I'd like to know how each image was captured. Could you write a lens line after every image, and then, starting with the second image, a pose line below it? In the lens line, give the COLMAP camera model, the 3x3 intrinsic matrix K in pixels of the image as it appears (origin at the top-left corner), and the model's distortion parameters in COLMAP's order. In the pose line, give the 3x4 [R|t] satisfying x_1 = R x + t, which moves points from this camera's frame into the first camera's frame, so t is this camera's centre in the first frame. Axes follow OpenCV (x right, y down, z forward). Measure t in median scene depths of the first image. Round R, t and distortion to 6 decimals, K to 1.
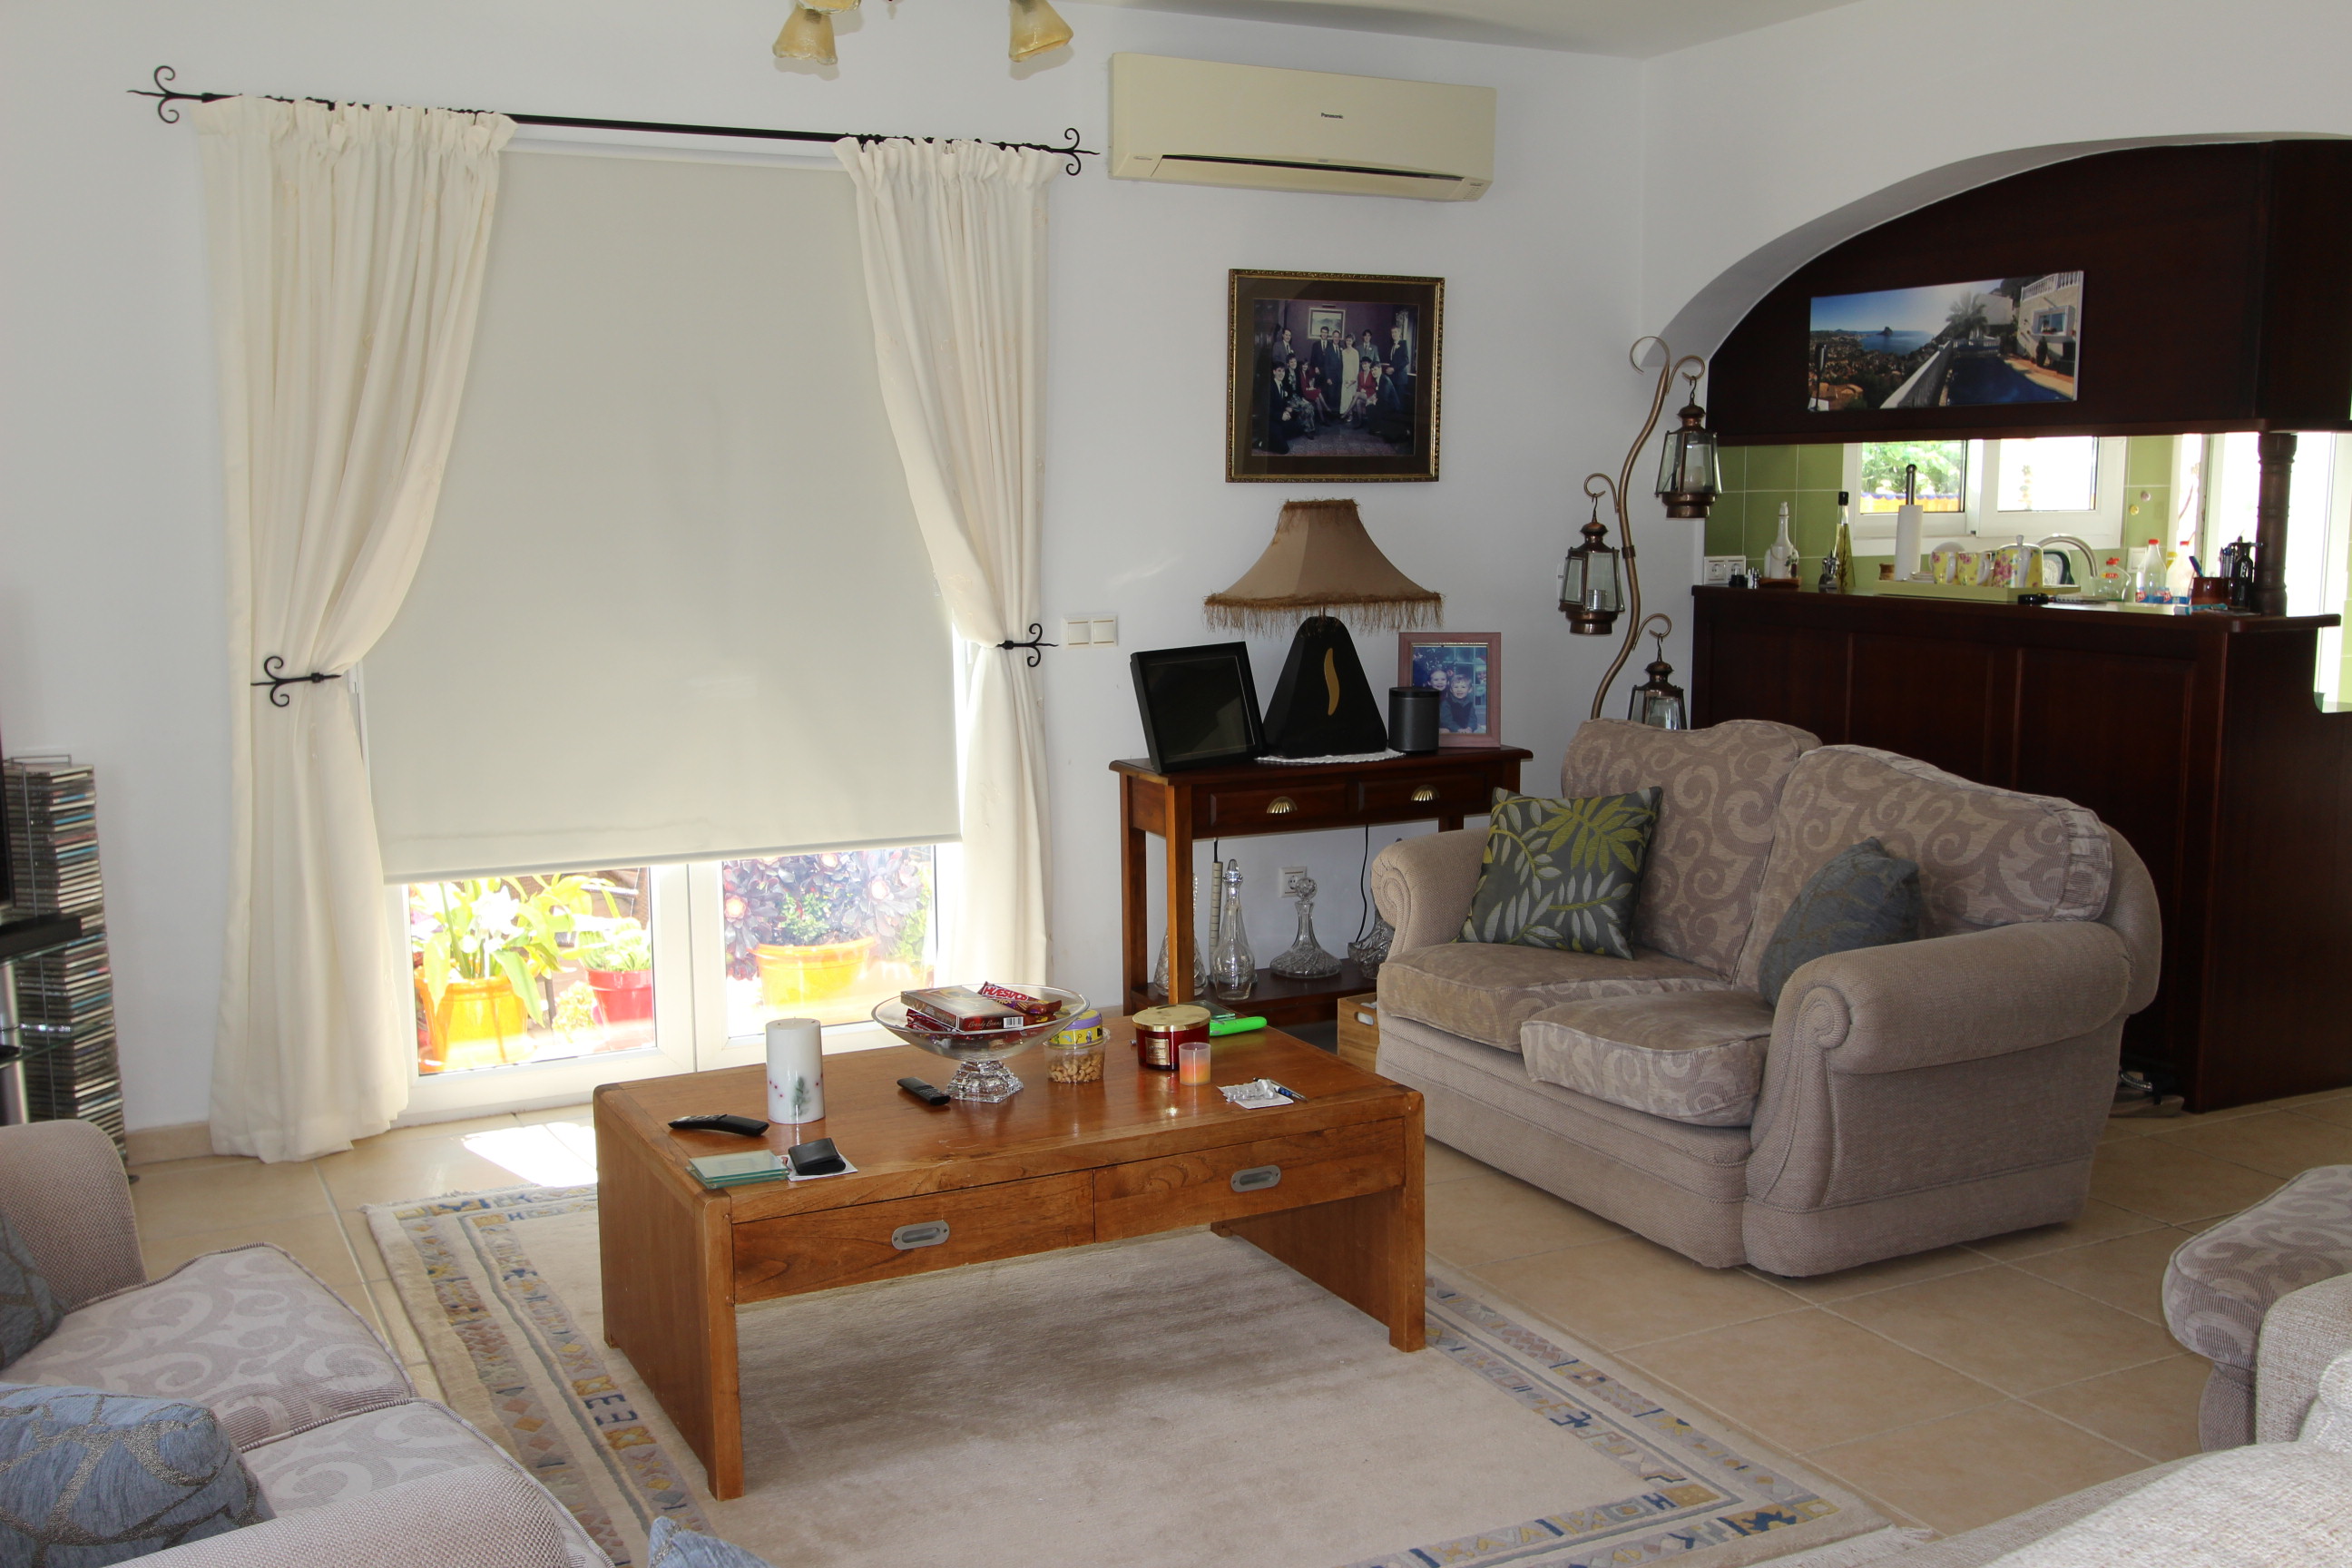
lens RADIAL K [[2268.1, 0, 1189.9], [0, 2268.1, 803.4], [0, 0, 1]] dist [0.010013, 0.000000]
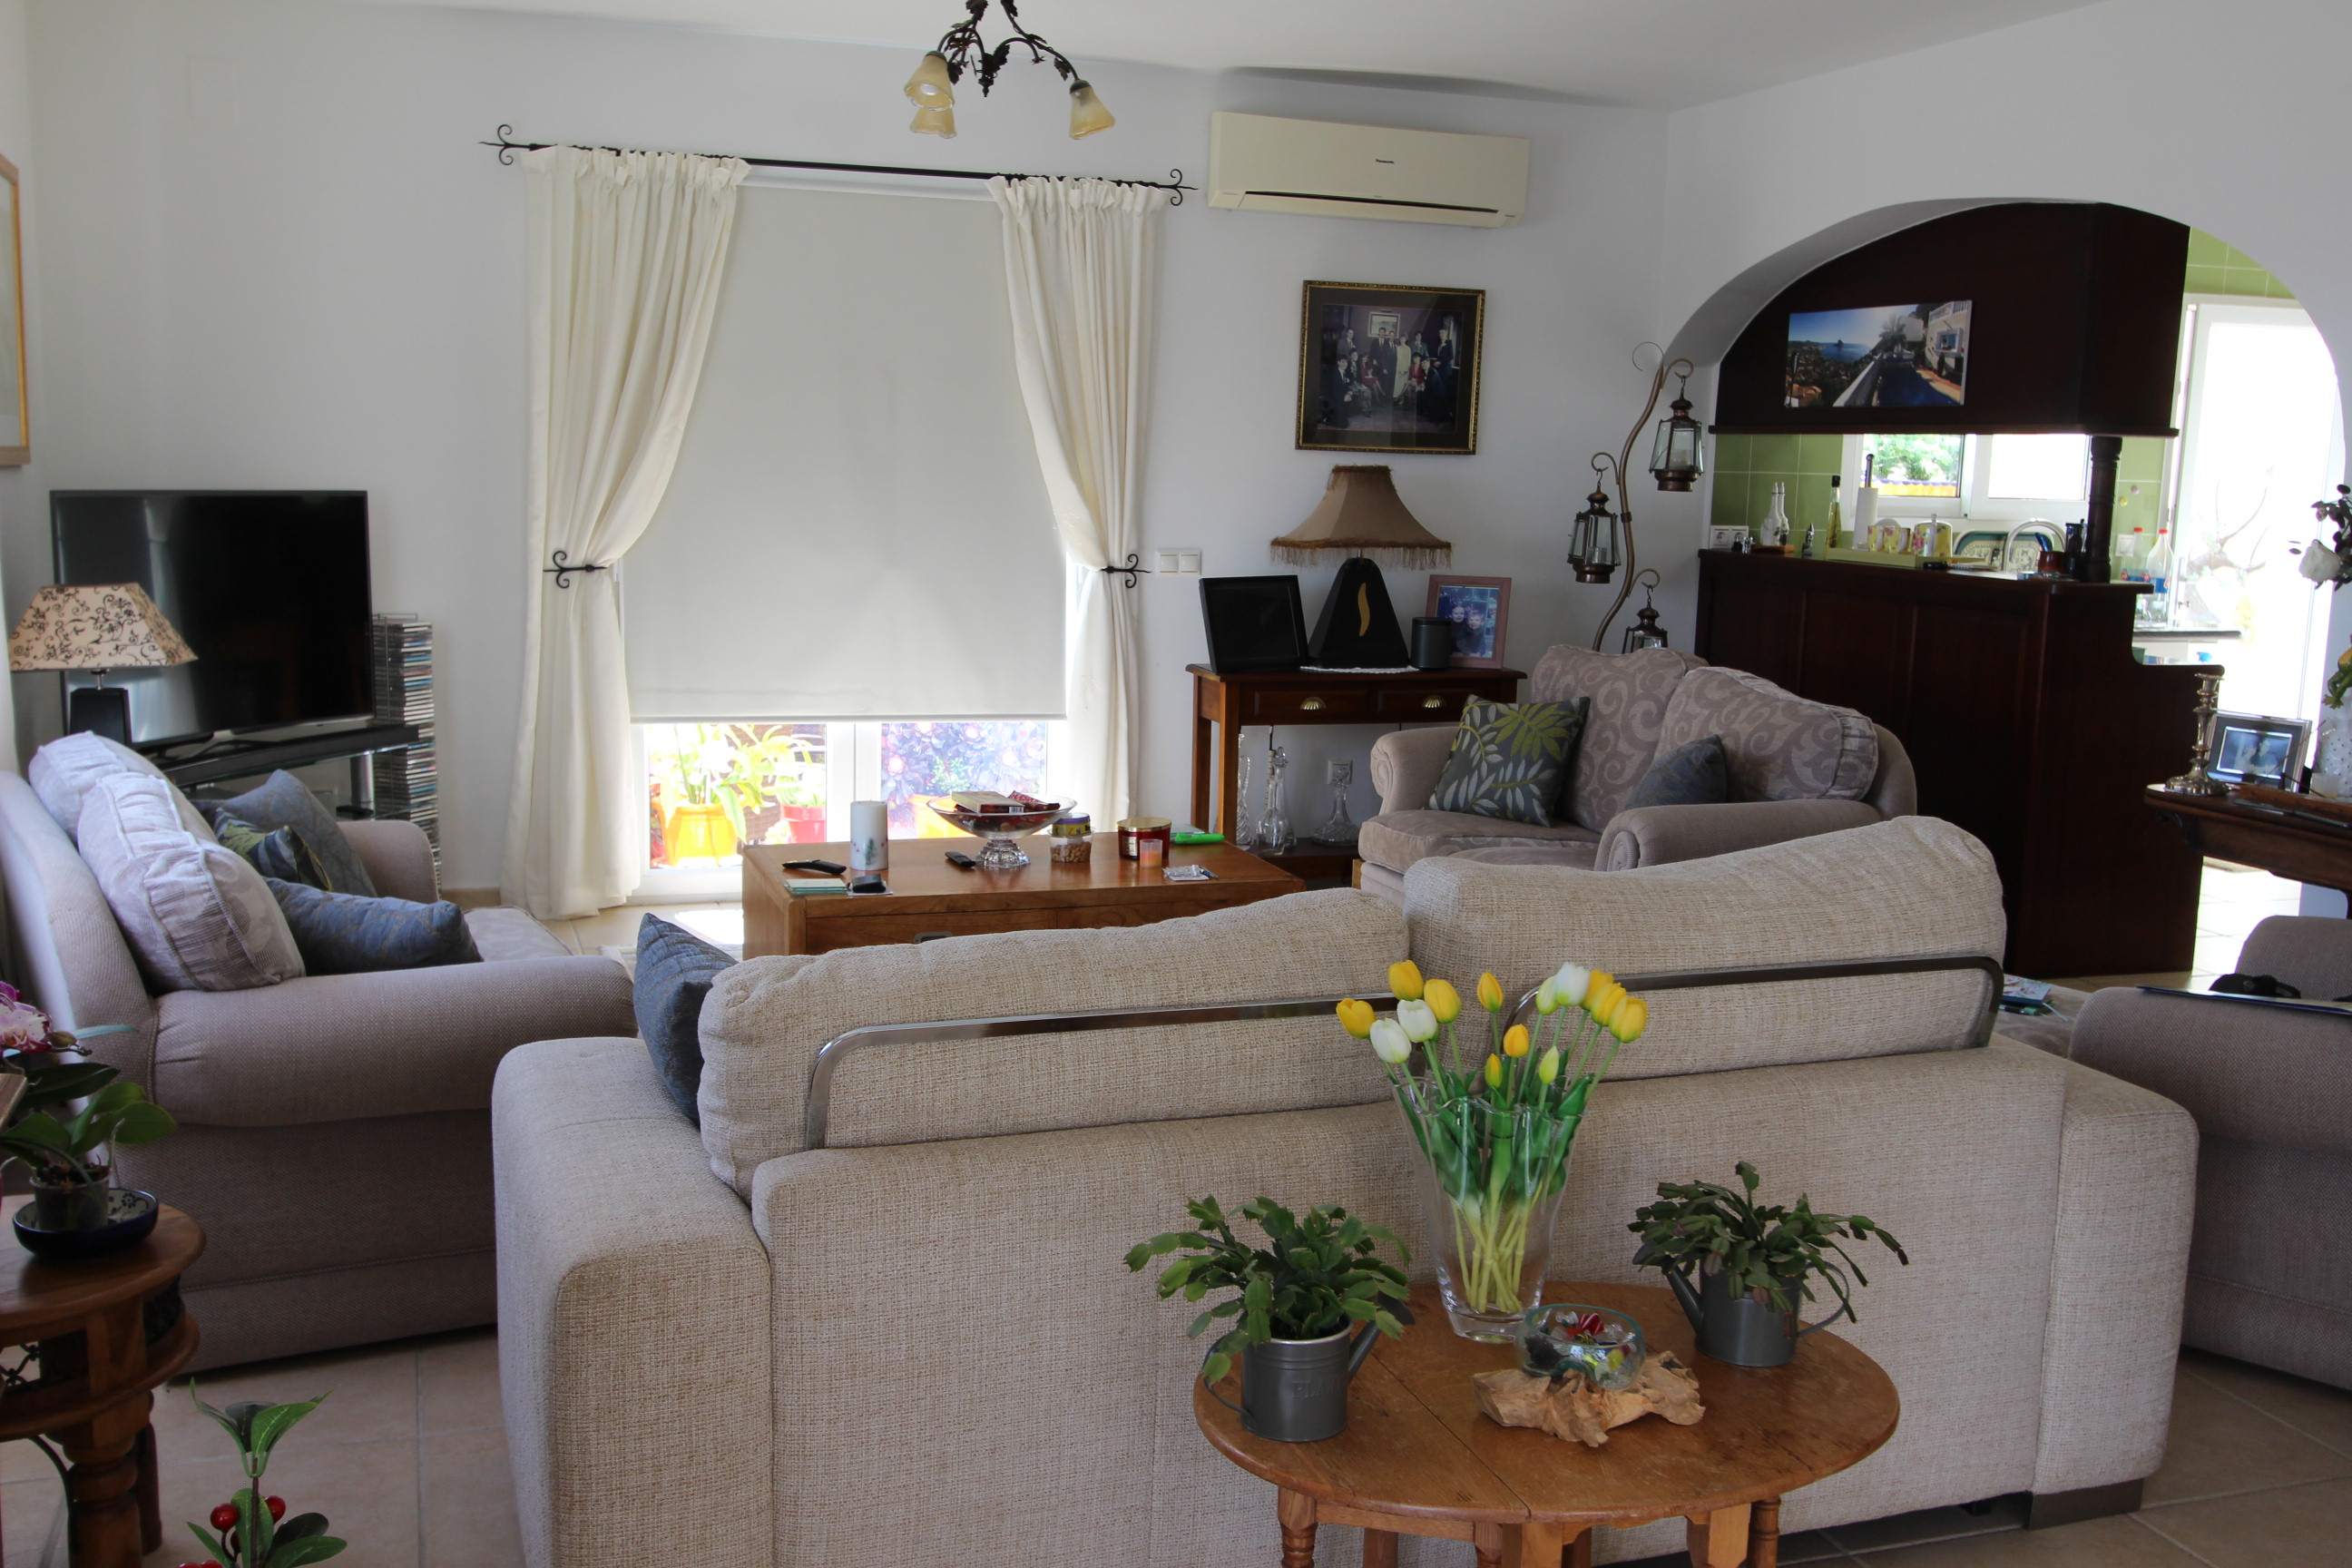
lens RADIAL K [[2268.1, 0, 1186.0], [0, 2268.1, 795.7], [0, 0, 1]] dist [0.010013, 0.000000]
pose [[0.989463, 0.053617, -0.134490, 0.149282], [-0.052451, 0.998549, 0.012200, 0.042250], [0.134949, -0.005018, 0.990840, -0.283082]]
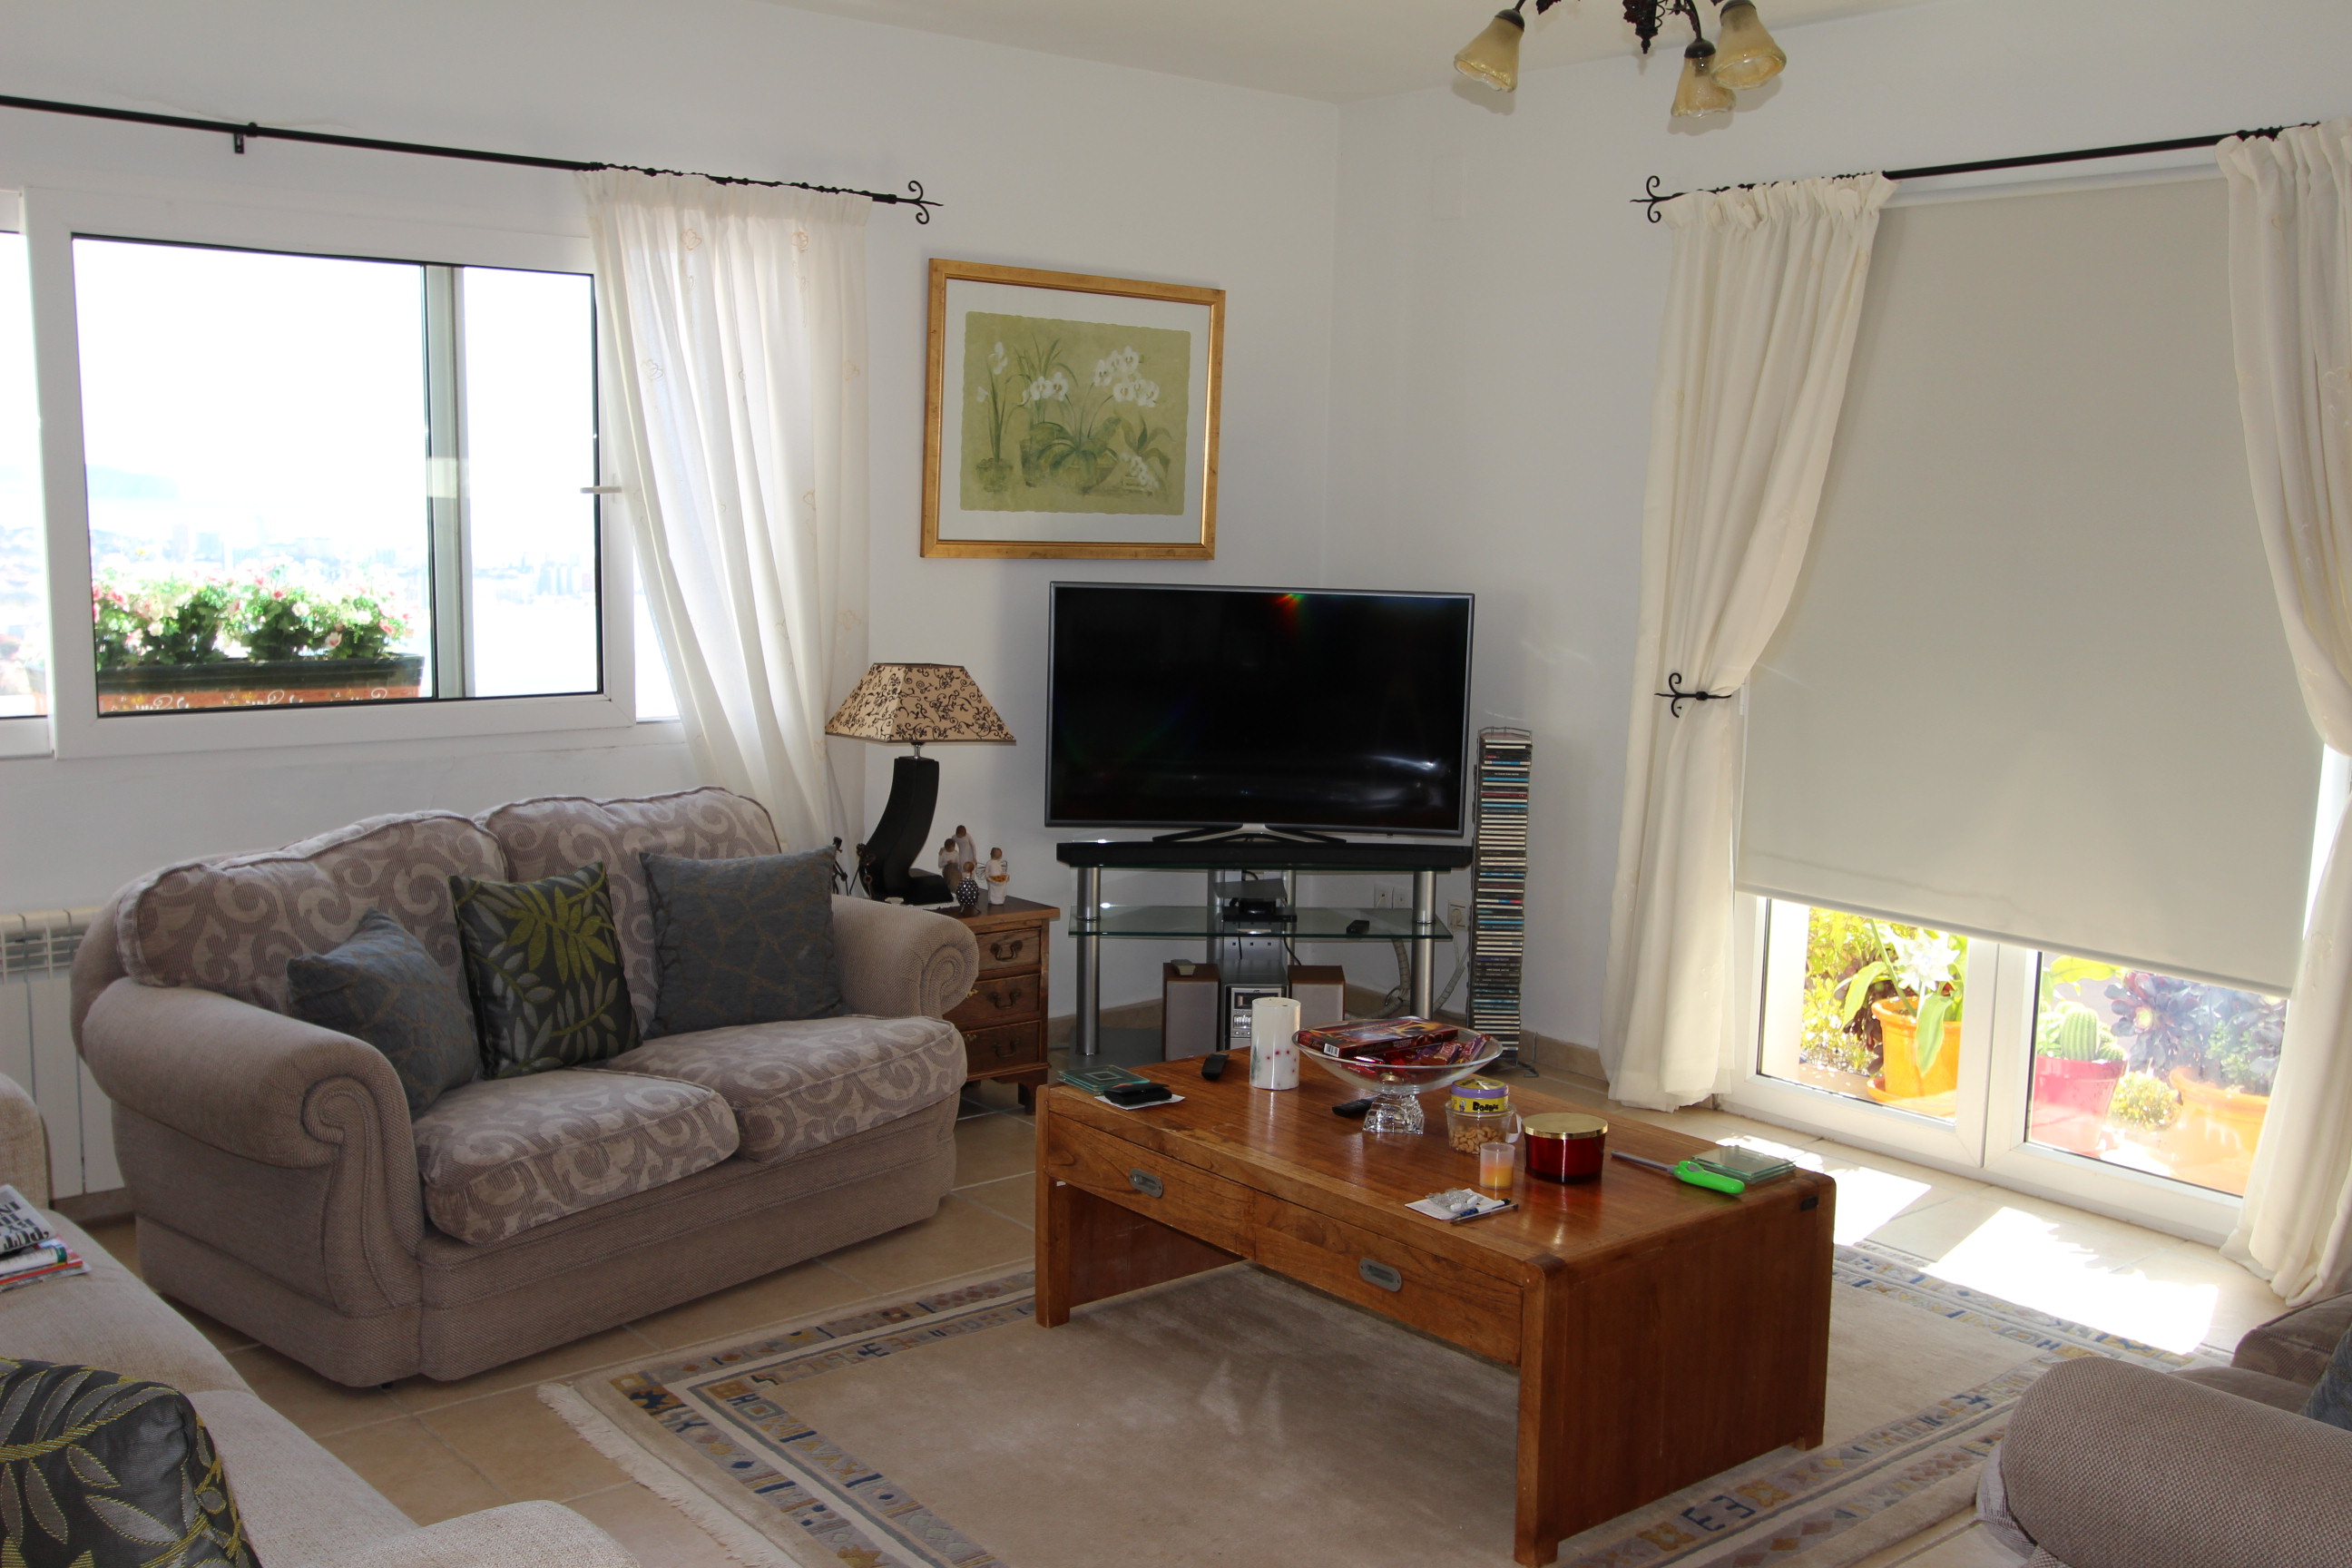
lens RADIAL K [[2268.1, 0, 1170.0], [0, 2268.1, 772.1], [0, 0, 1]] dist [0.010013, 0.000000]
pose [[0.222645, 0.120654, -0.967405, 0.595565], [-0.183746, 0.979721, 0.079902, -0.054629], [0.957427, 0.159967, 0.240300, 0.441819]]
